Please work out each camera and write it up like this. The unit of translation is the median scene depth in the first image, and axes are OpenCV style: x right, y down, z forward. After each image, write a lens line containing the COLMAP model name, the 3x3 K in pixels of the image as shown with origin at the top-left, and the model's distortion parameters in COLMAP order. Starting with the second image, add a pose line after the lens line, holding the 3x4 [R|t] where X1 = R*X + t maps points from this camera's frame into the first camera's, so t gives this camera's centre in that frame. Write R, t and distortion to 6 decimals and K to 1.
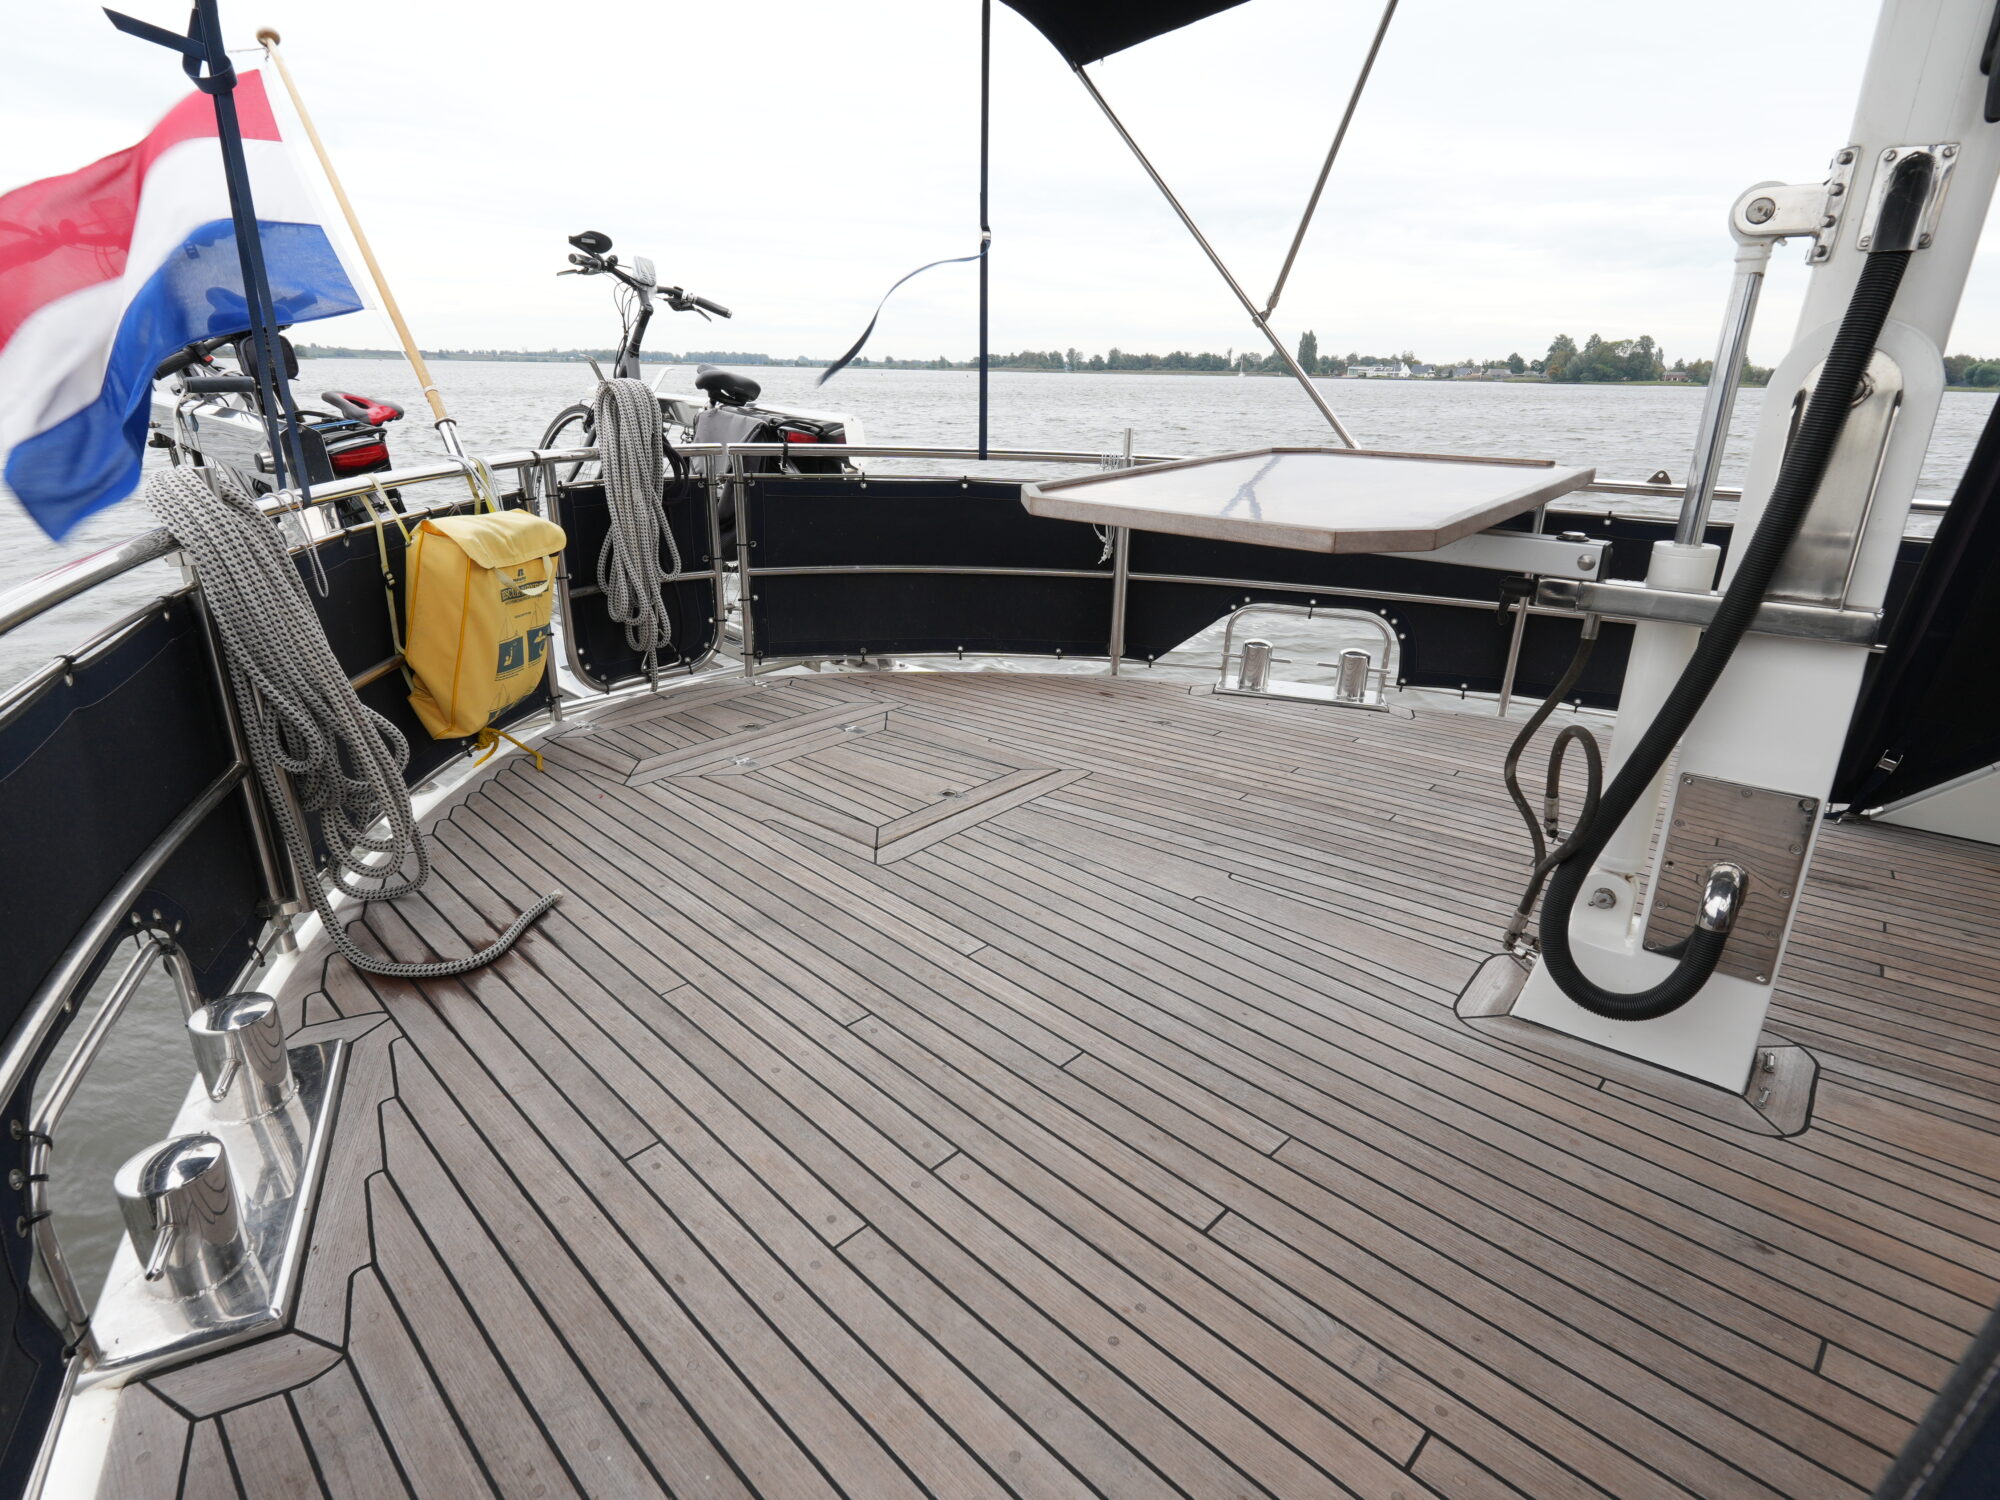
lens RADIAL K [[918.7, 0, 1061.3], [0, 918.7, 794.8], [0, 0, 1]] dist [-0.003629, -0.000569]
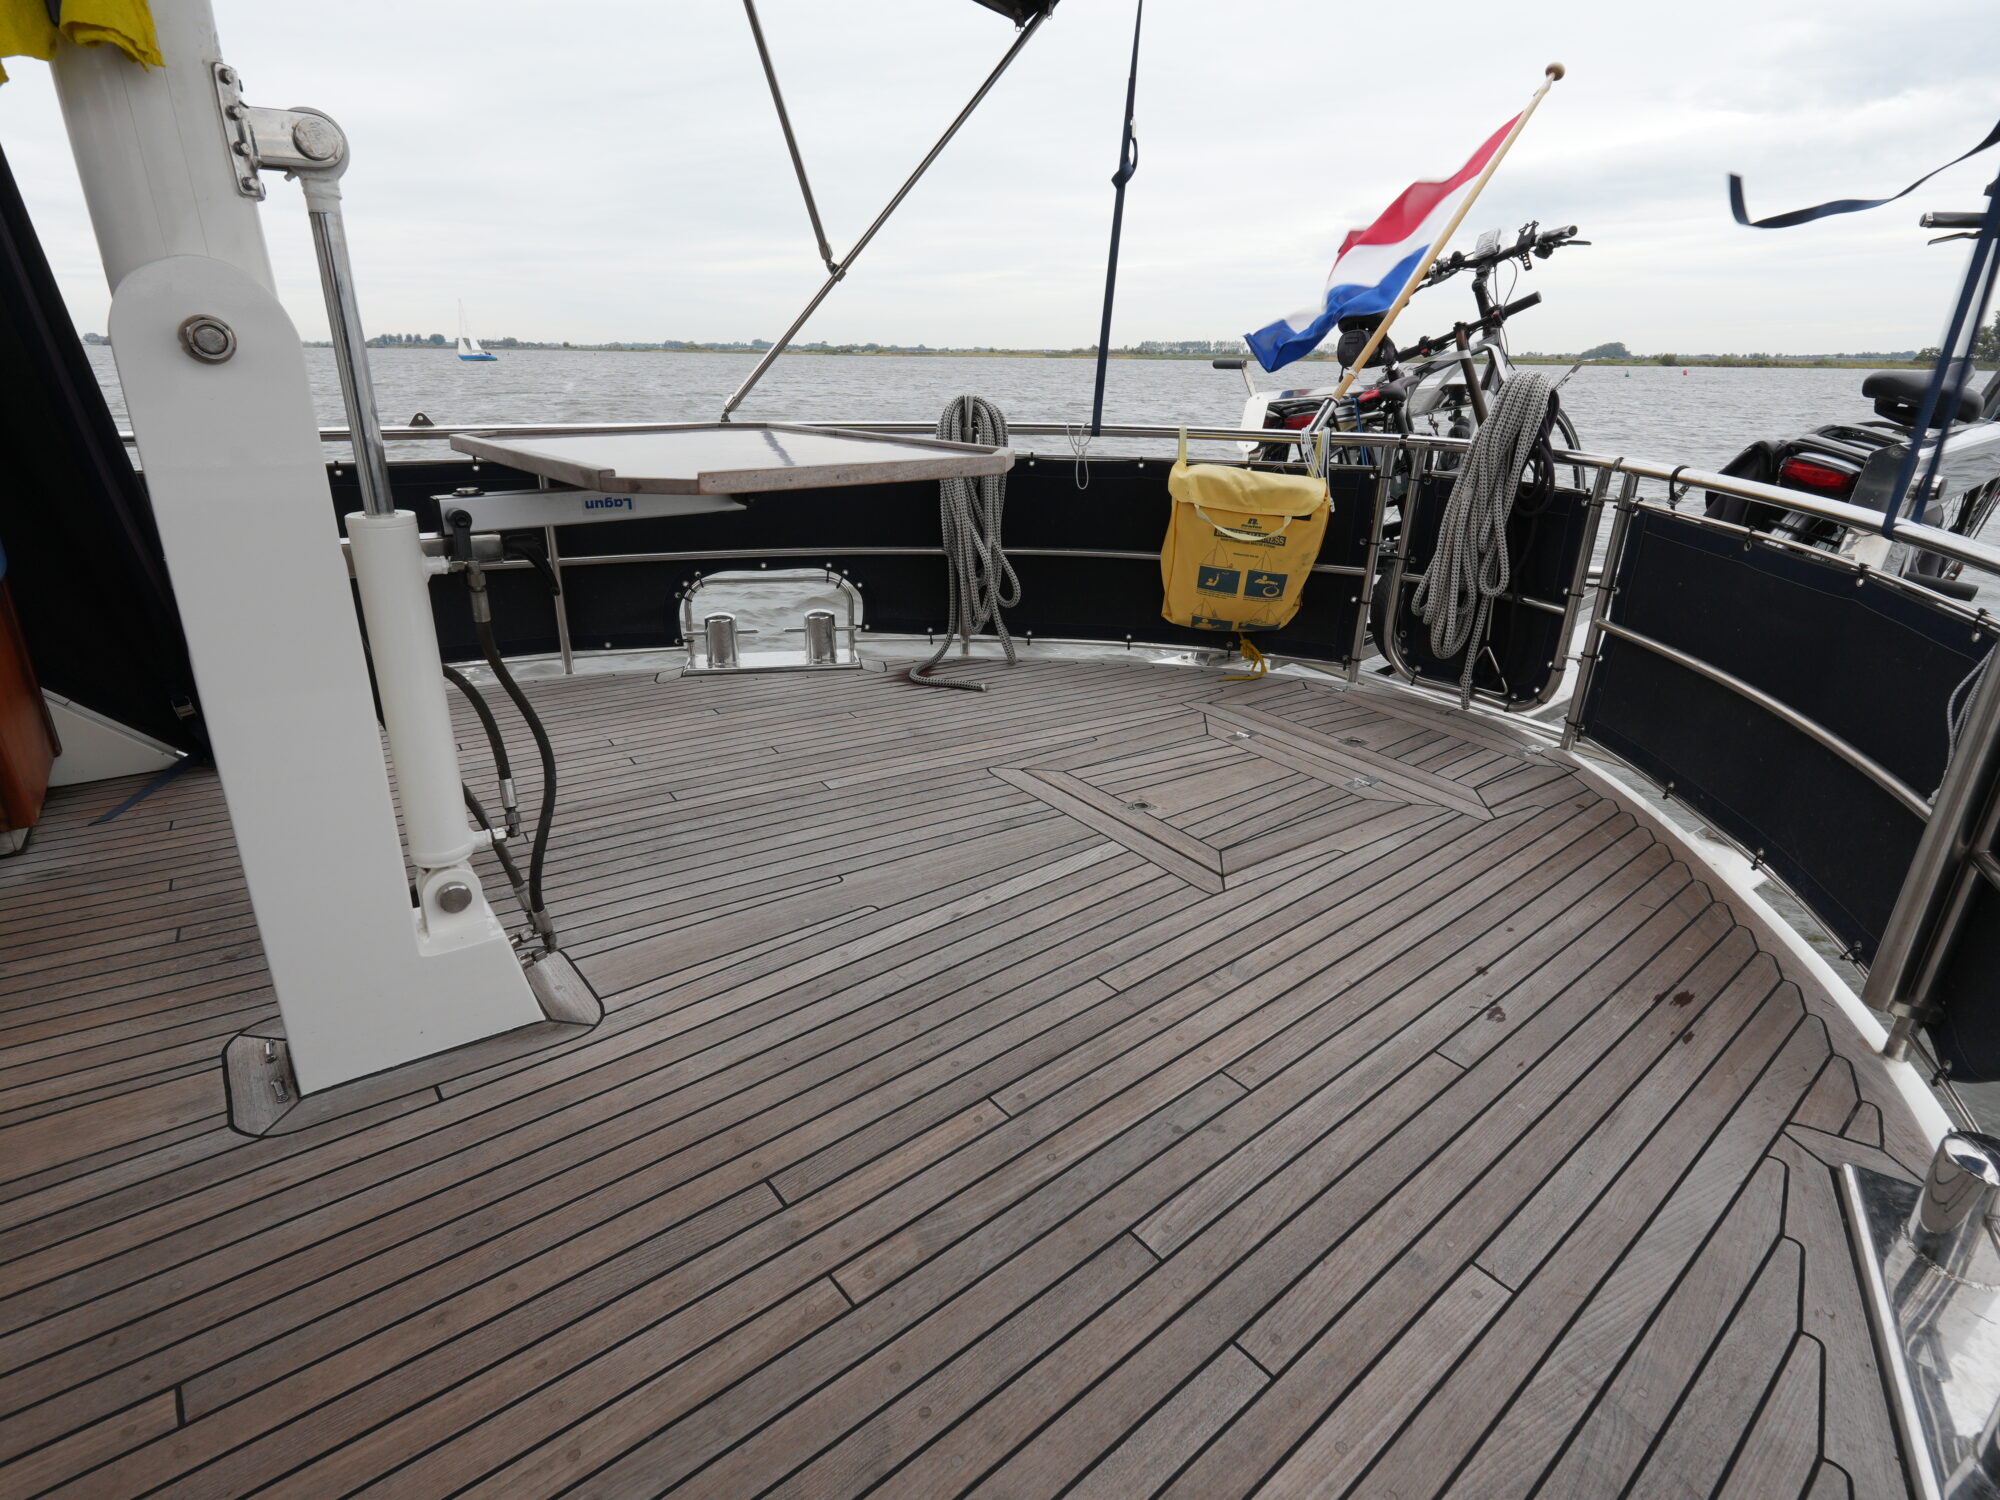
lens RADIAL K [[1050.6, 0, 1000.0], [0, 1050.6, 750.0], [0, 0, 1]] dist [0.001016, -0.000706]
pose [[-0.207750, 0.340557, -0.916985, 0.919879], [-0.432185, 0.809020, 0.398375, -0.435536], [0.877528, 0.479070, -0.020890, 0.935378]]
